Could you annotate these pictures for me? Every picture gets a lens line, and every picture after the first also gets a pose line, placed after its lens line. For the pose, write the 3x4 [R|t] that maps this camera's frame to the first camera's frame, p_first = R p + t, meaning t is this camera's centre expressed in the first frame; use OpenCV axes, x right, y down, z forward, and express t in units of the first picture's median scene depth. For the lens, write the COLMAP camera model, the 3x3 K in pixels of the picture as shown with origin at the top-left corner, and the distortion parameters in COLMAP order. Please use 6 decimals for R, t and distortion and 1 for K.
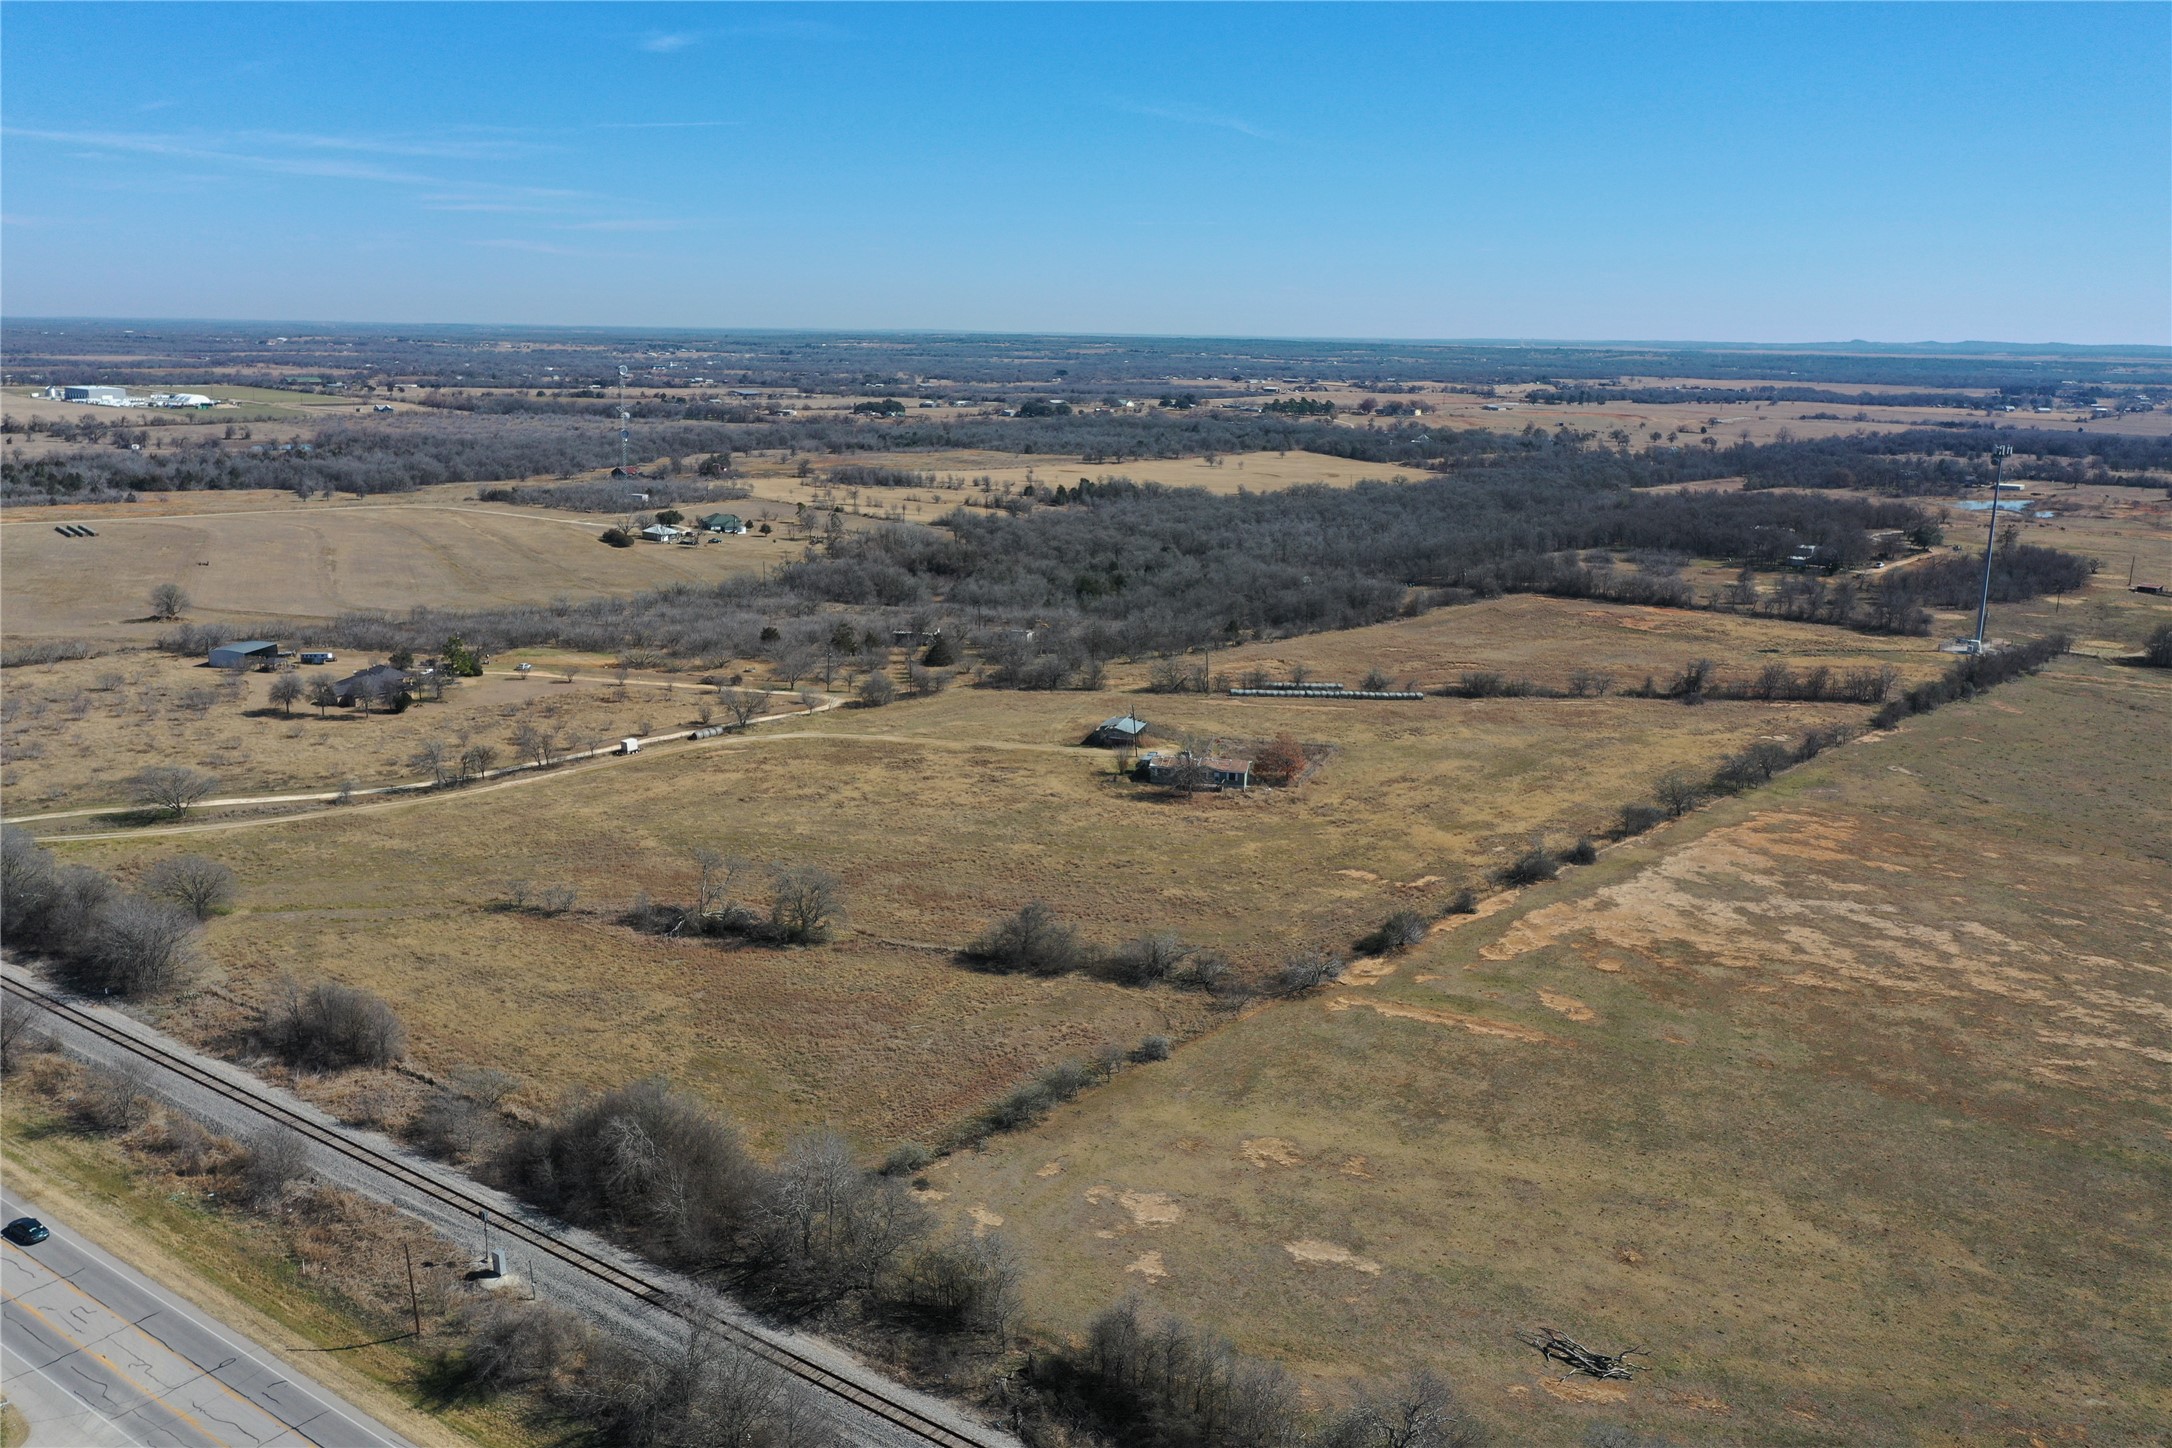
lens RADIAL K [[1725.1, 0, 1084.9], [0, 1725.1, 730.4], [0, 0, 1]] dist [0.004737, 0.006653]
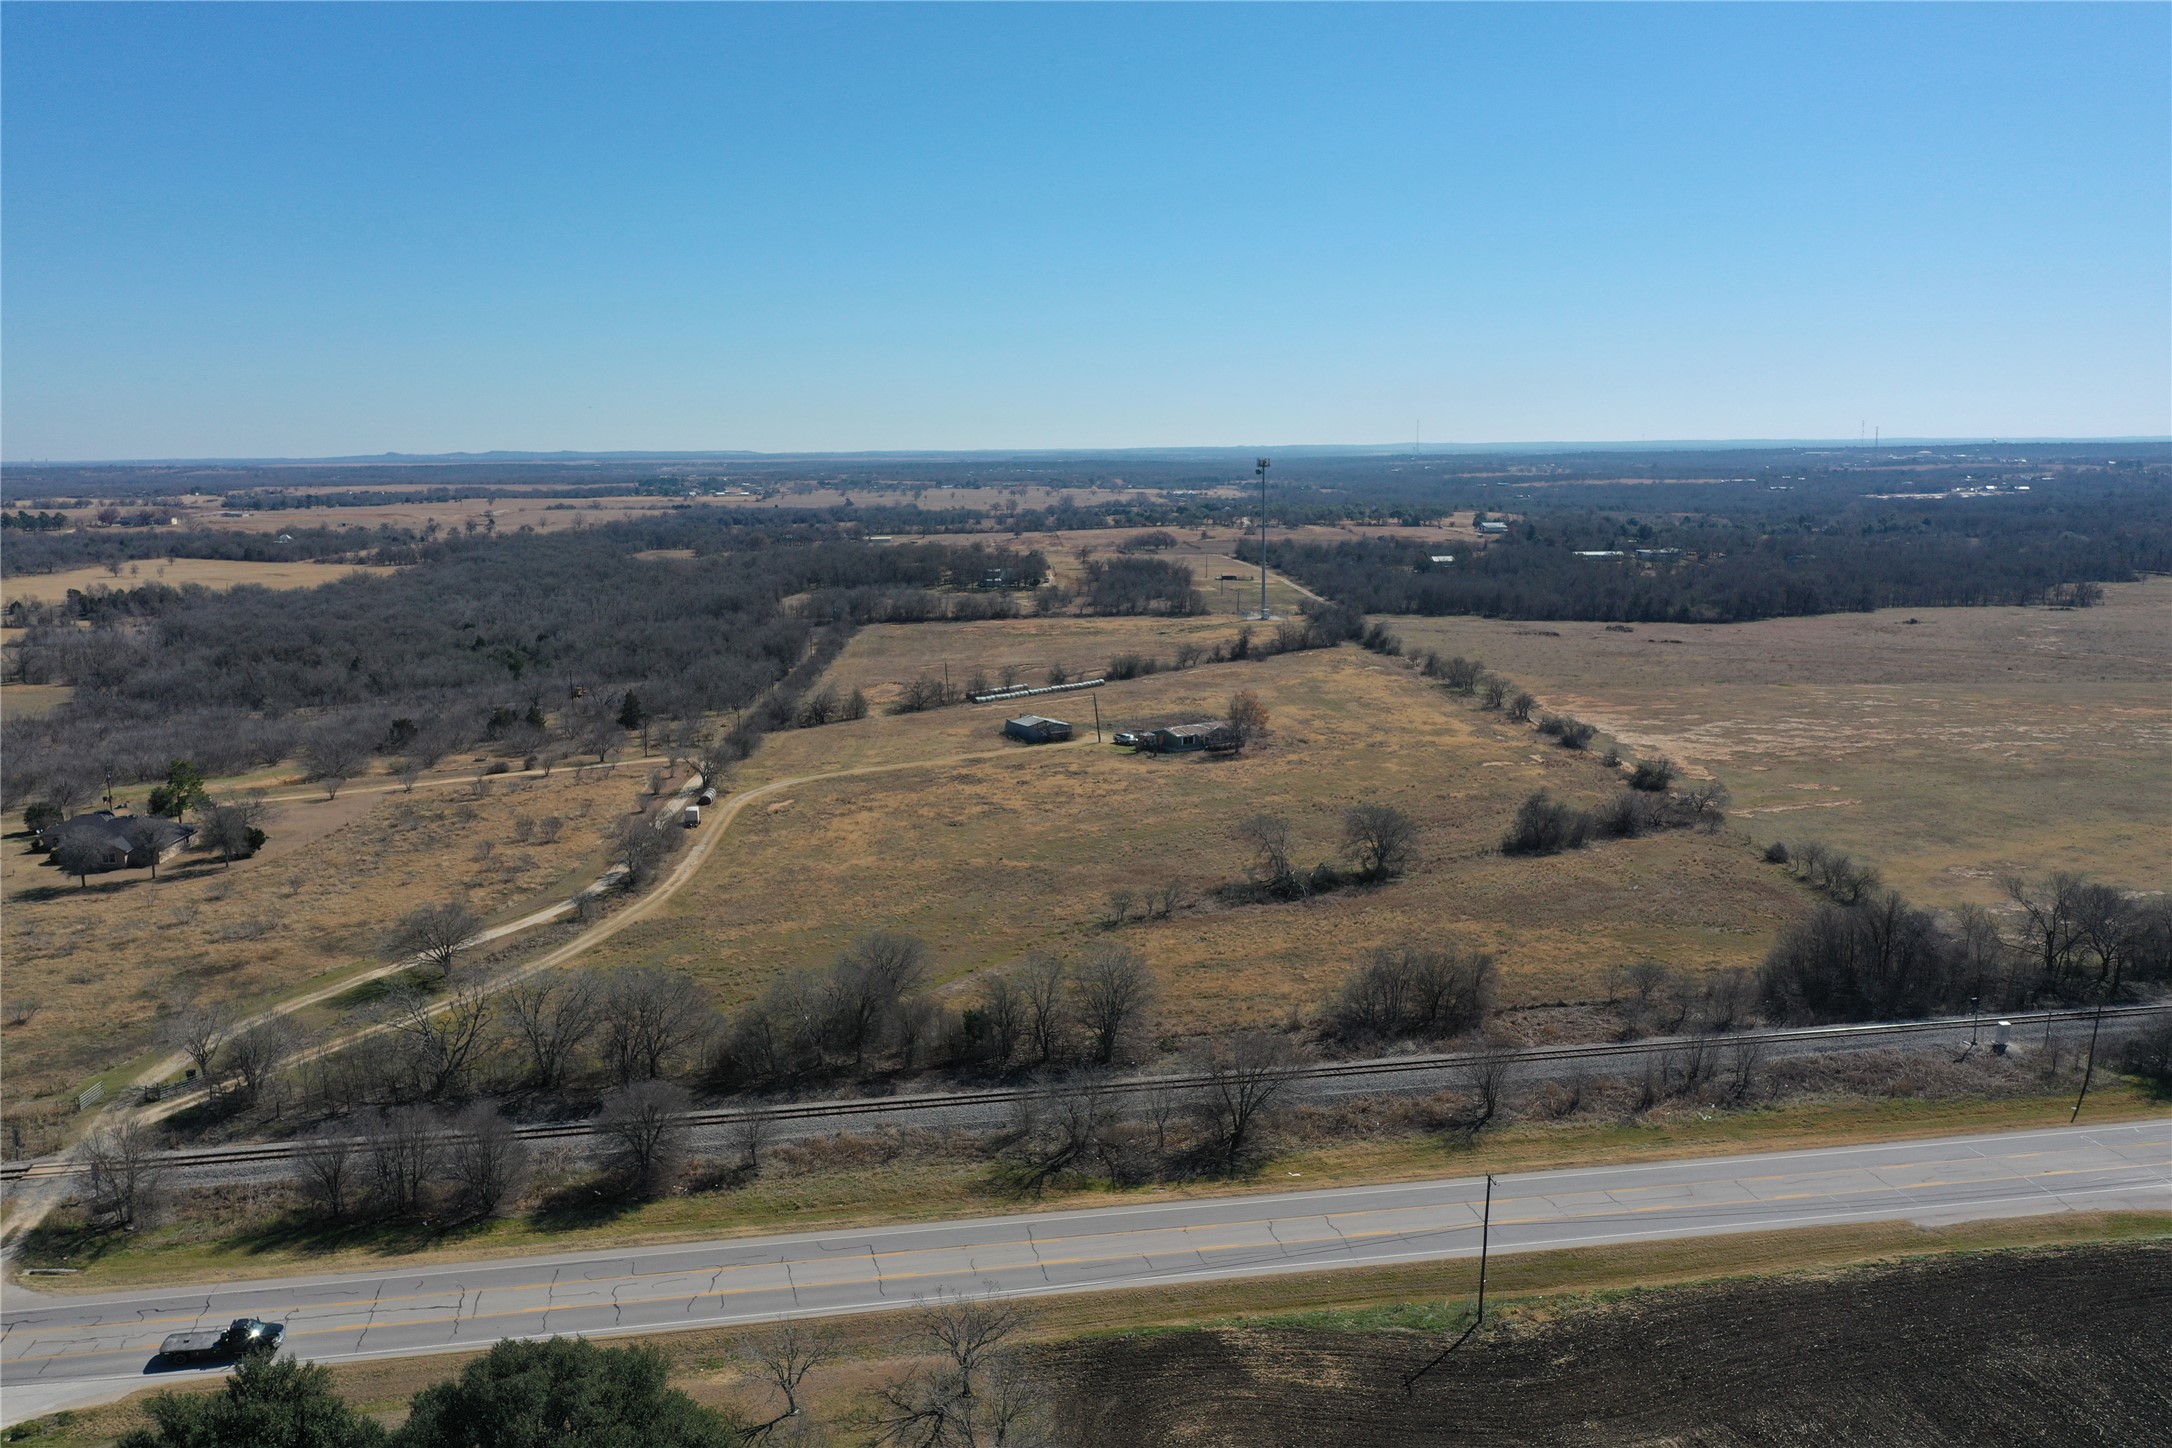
lens RADIAL K [[1725.1, 0, 1085.5], [0, 1725.1, 719.4], [0, 0, 1]] dist [0.004737, 0.006653]
pose [[0.693464, -0.135520, 0.707631, -0.879667], [0.185428, 0.982637, 0.006471, -0.008204], [-0.696221, 0.126727, 0.706552, 0.338320]]
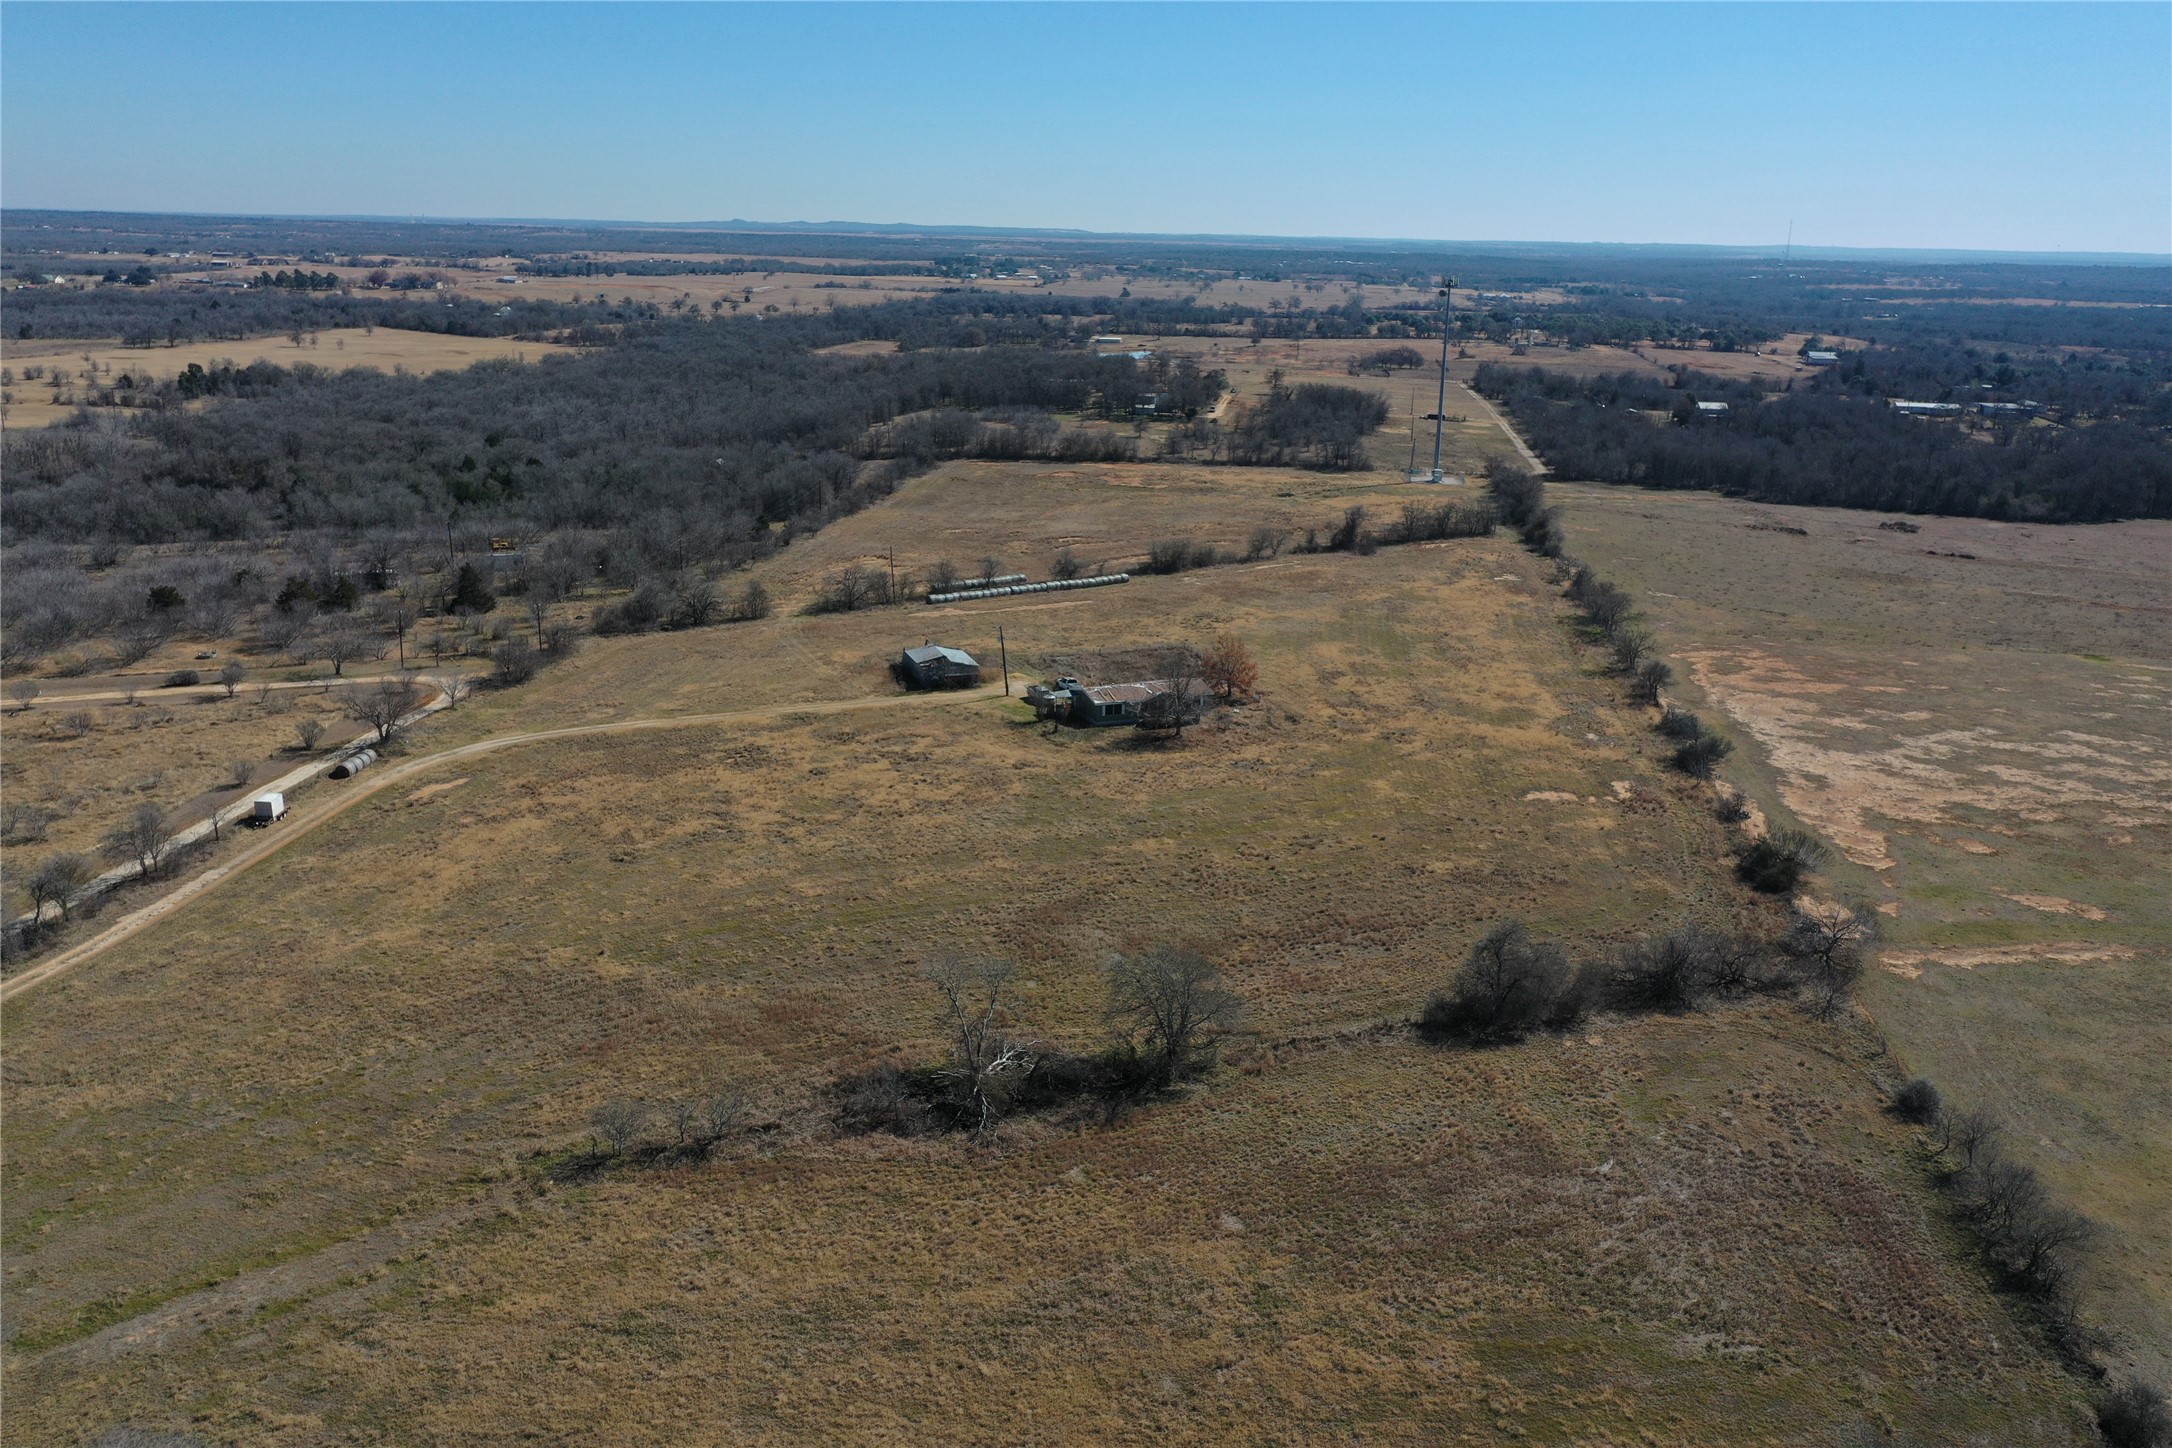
lens RADIAL K [[1725.1, 0, 1088.0], [0, 1725.1, 721.4], [0, 0, 1]] dist [0.004737, 0.006653]
pose [[0.817781, -0.155235, 0.554198, -0.436447], [0.121467, 0.987800, 0.097452, -0.051257], [-0.562565, -0.012378, 0.826660, 0.463899]]
